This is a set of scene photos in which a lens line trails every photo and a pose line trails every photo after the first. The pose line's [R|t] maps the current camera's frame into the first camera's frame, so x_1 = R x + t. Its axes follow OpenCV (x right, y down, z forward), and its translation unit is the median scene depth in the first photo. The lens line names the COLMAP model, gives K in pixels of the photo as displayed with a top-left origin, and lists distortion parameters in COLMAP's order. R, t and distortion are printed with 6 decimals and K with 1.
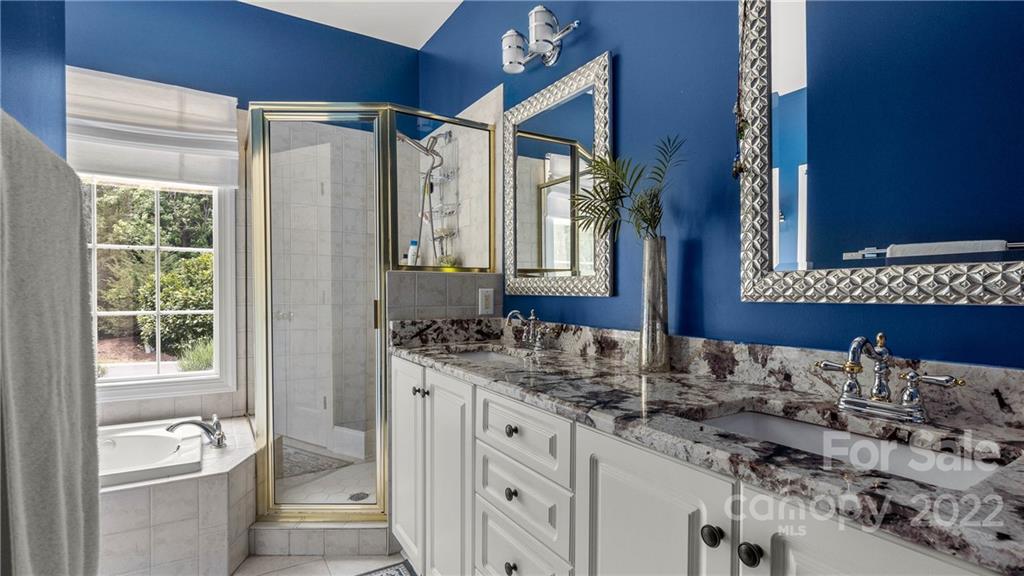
lens RADIAL K [[499.4, 0, 511.4], [0, 499.4, 291.8], [0, 0, 1]] dist [0.003242, -0.000063]
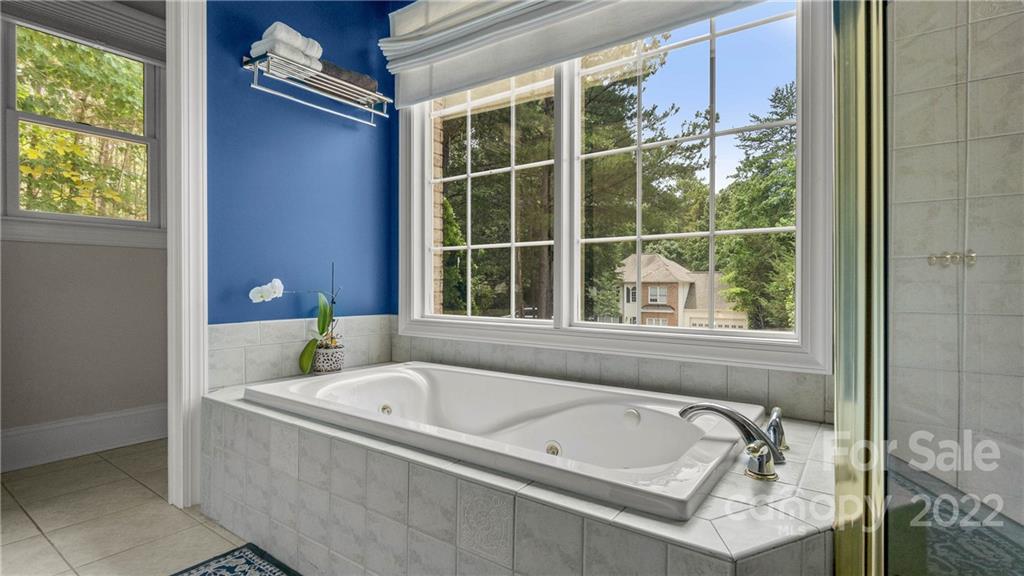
lens RADIAL K [[499.4, 0, 514.9], [0, 499.4, 287.0], [0, 0, 1]] dist [0.003242, -0.000063]
pose [[0.392285, -0.003460, -0.919837, -0.247317], [-0.007032, 0.999952, -0.006760, 0.138806], [0.919817, 0.009121, 0.392242, 0.601626]]
